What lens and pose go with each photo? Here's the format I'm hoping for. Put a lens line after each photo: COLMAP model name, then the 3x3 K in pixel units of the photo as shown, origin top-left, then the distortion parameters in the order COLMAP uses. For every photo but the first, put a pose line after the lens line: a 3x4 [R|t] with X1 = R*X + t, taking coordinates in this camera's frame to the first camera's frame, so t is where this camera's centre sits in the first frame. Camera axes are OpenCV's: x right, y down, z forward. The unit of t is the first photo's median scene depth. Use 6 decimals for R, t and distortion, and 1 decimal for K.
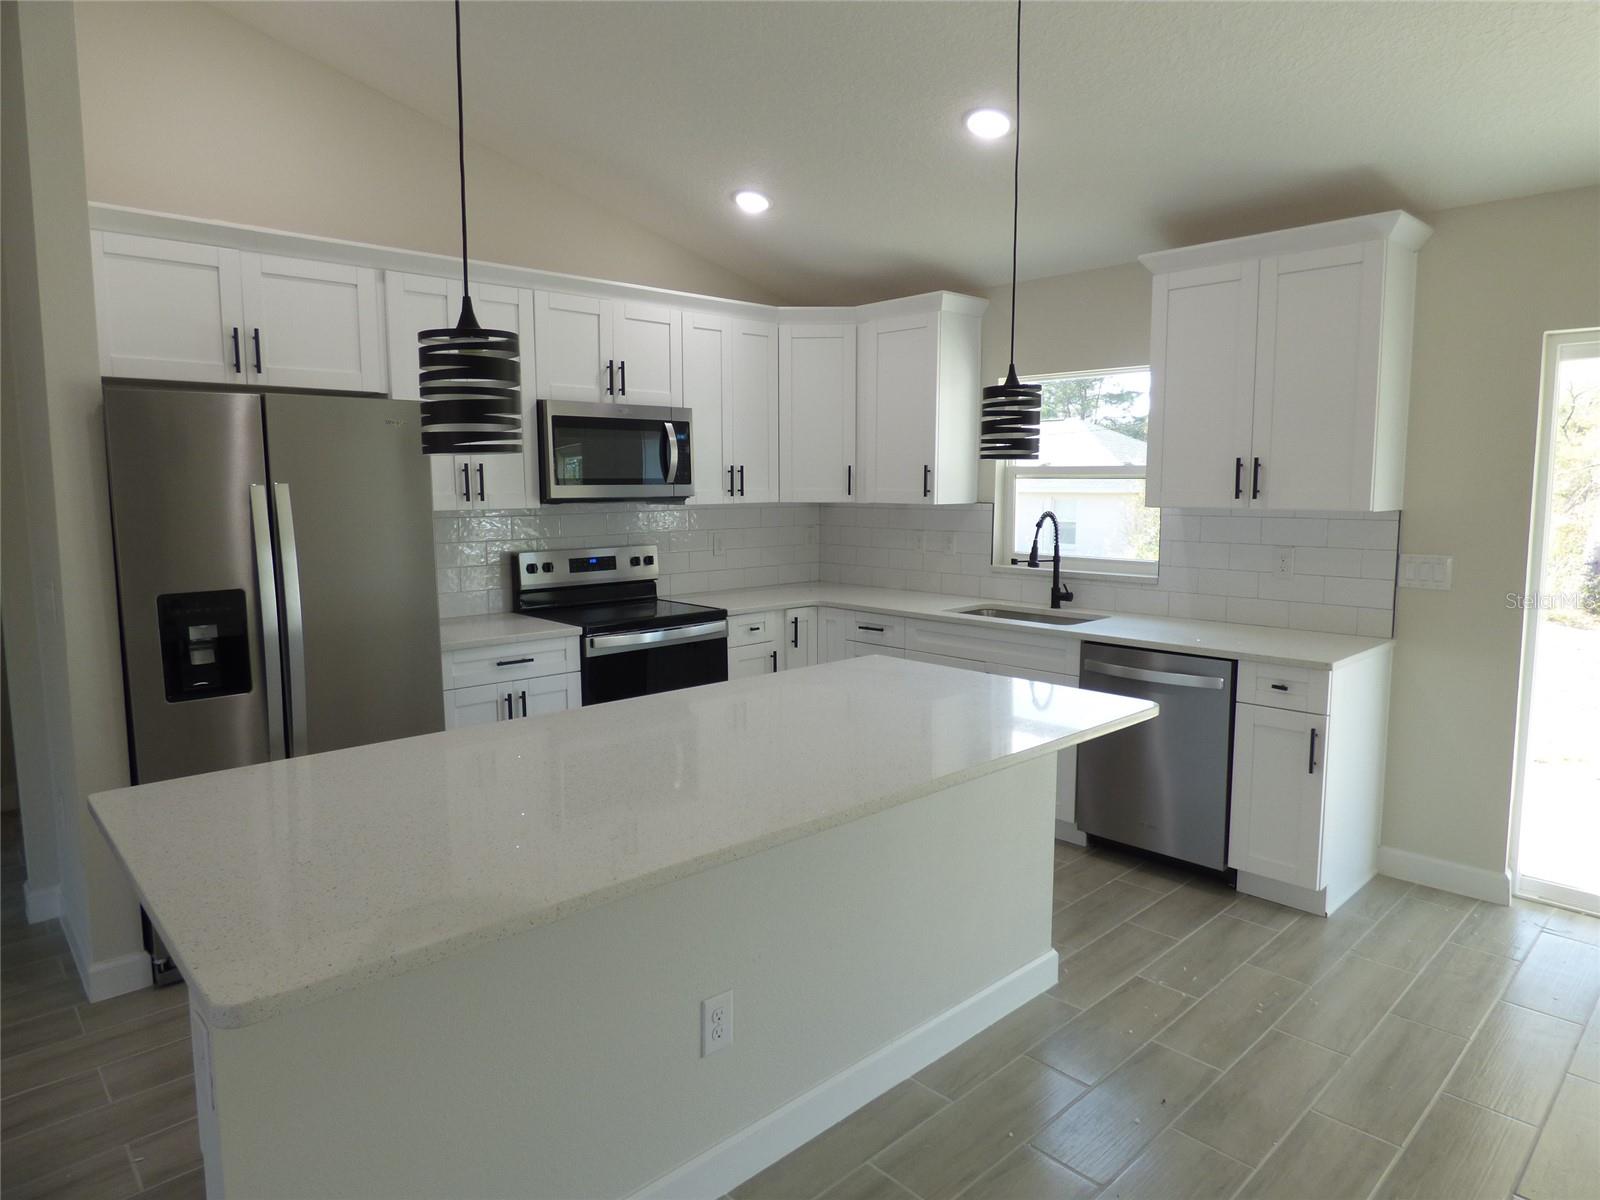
lens RADIAL K [[984.6, 0, 800.0], [0, 984.6, 600.0], [0, 0, 1]] dist [-0.005120, -0.001247]
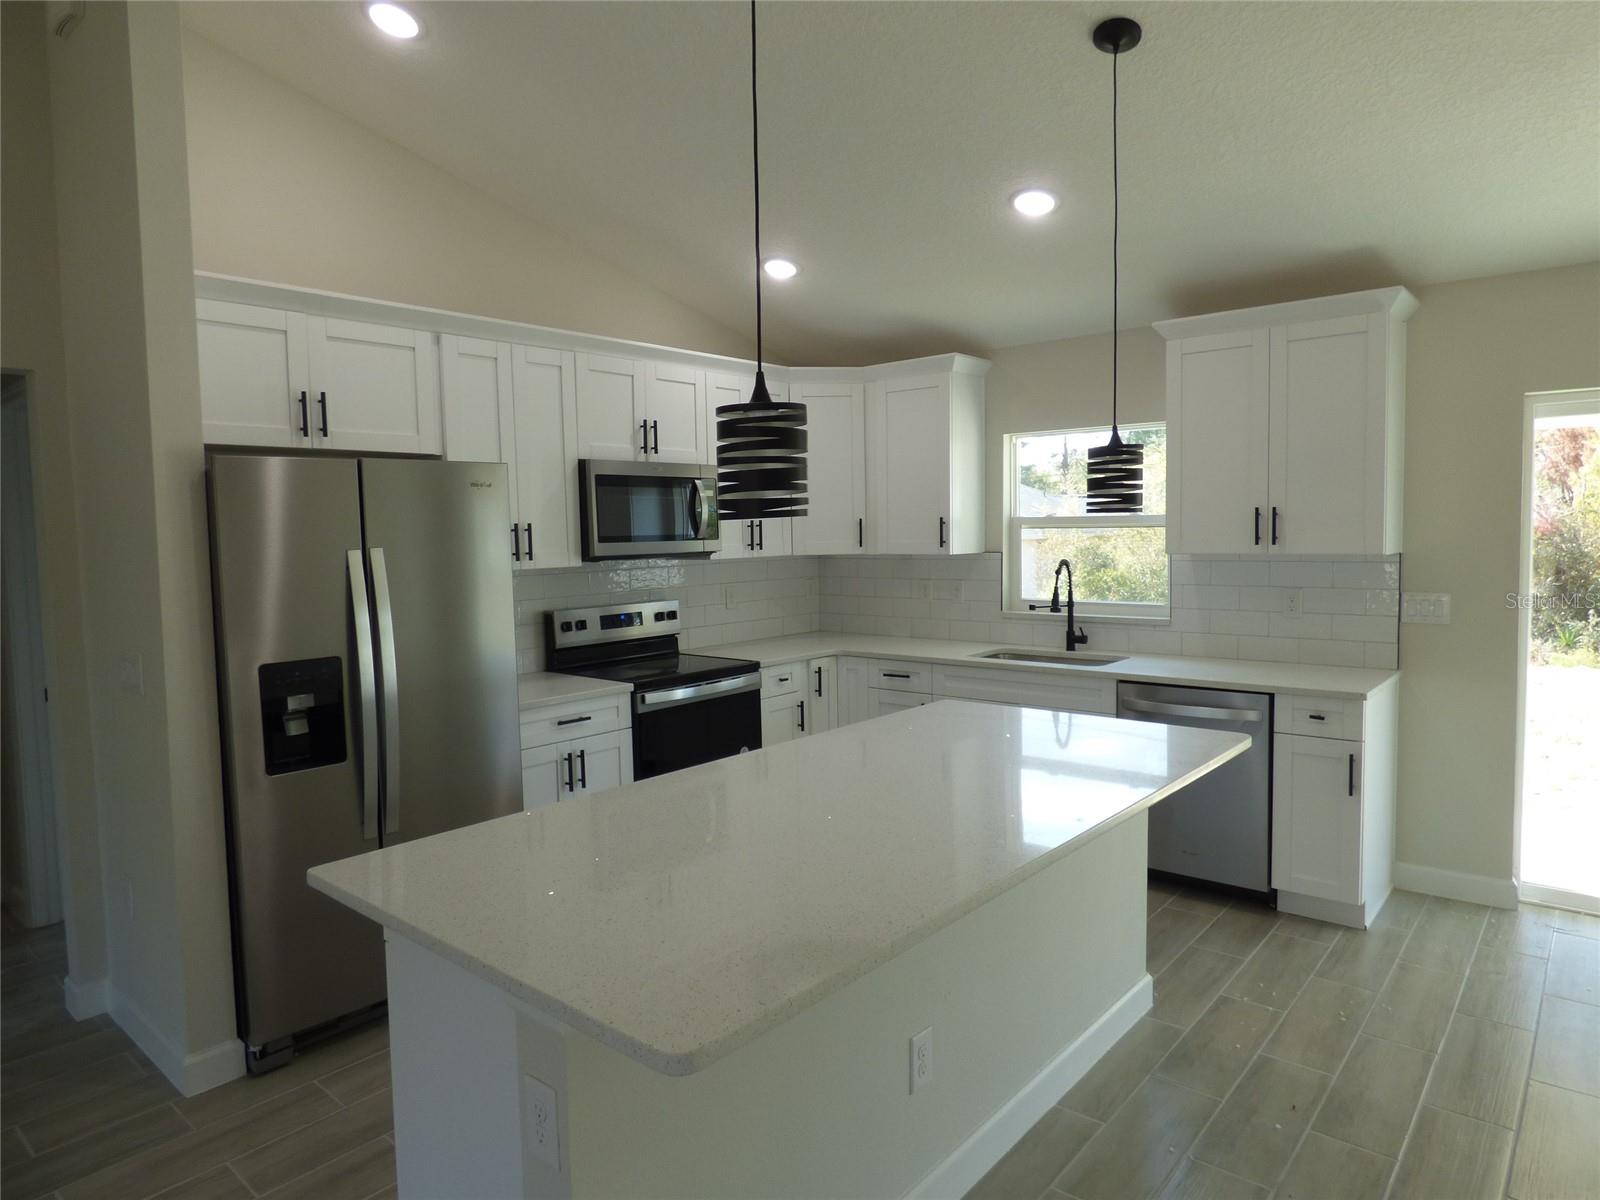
lens RADIAL K [[990.6, 0, 800.0], [0, 990.6, 600.0], [0, 0, 1]] dist [-0.001882, 0.001083]
pose [[0.993912, -0.024335, 0.107457, -0.164714], [0.029505, 0.998469, -0.046789, -0.005556], [-0.106154, 0.049675, 0.993108, -0.027536]]
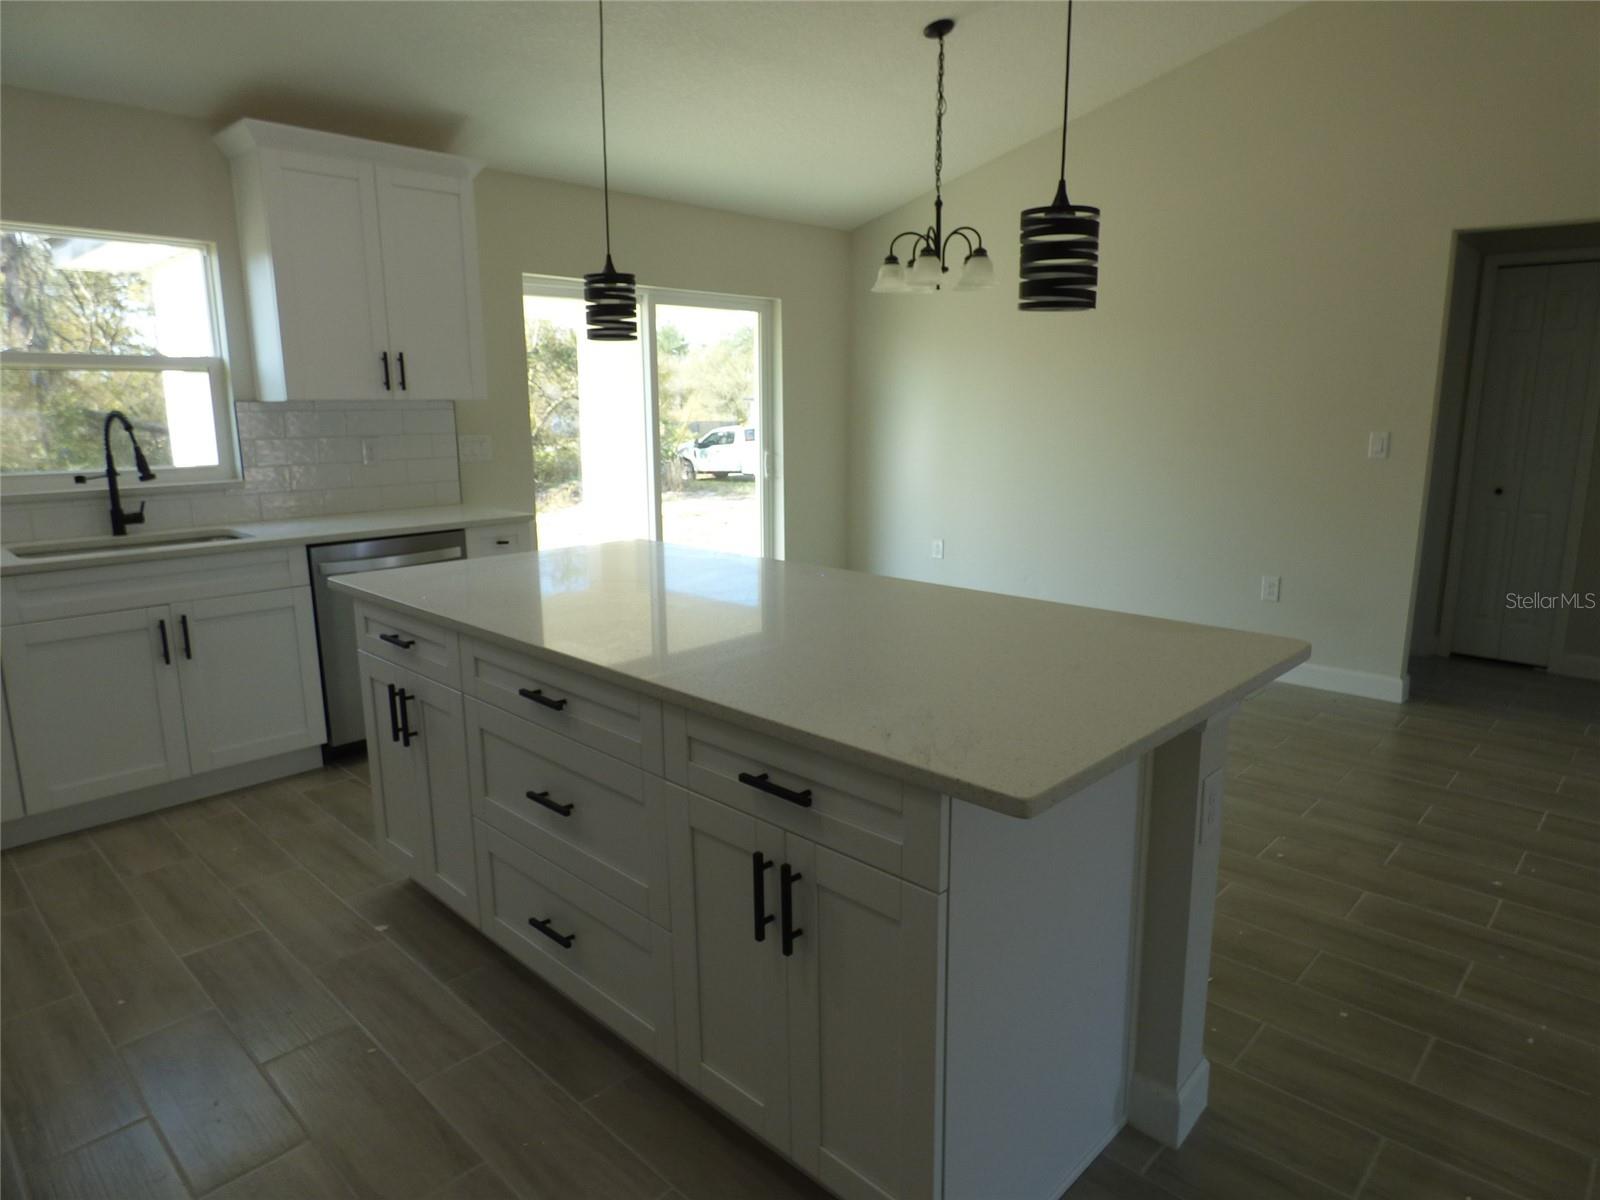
lens RADIAL K [[990.6, 0, 800.0], [0, 990.6, 600.0], [0, 0, 1]] dist [-0.001882, 0.001083]
pose [[-0.032345, -0.197588, 0.979751, -0.650738], [0.130488, 0.971039, 0.200139, -0.034633], [-0.990922, 0.134319, -0.005626, 0.546483]]
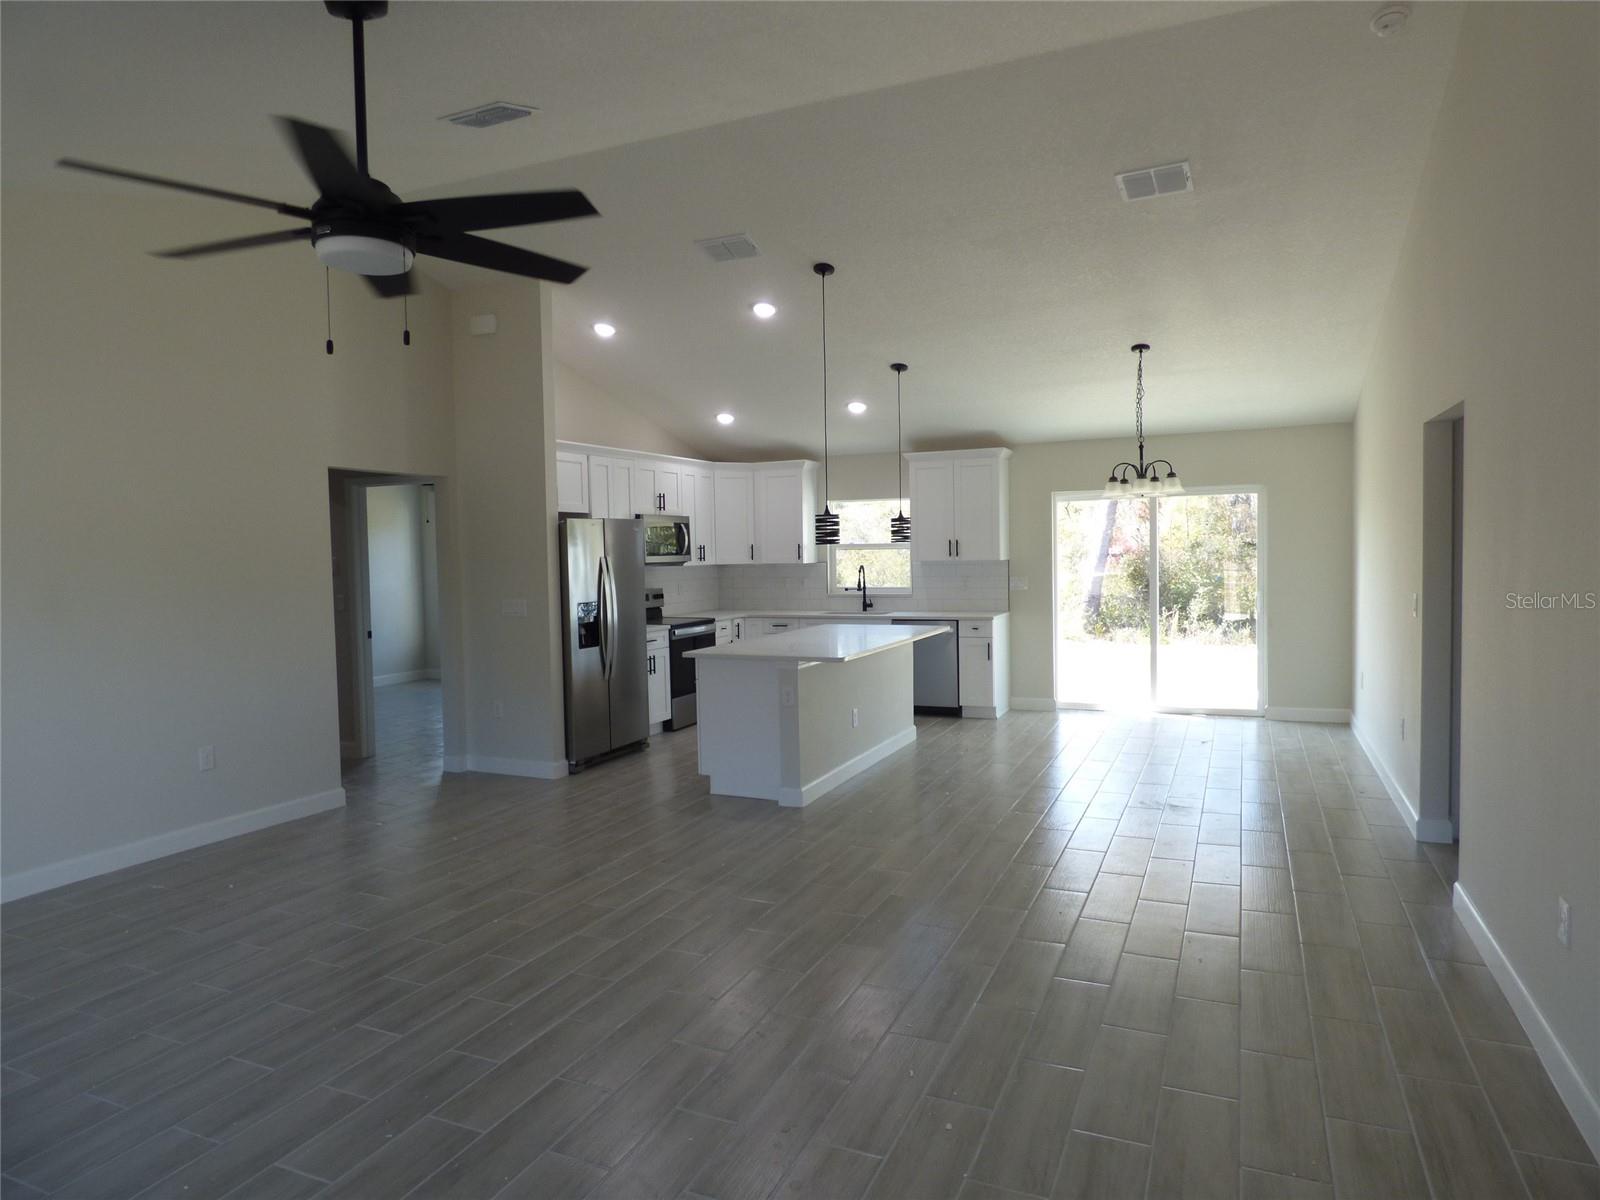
lens RADIAL K [[990.6, 0, 800.0], [0, 990.6, 600.0], [0, 0, 1]] dist [-0.001882, 0.001083]
pose [[0.924243, -0.033231, 0.380355, -0.779204], [0.061043, 0.996252, -0.061290, 0.122591], [-0.376893, 0.079865, 0.922807, -1.038868]]
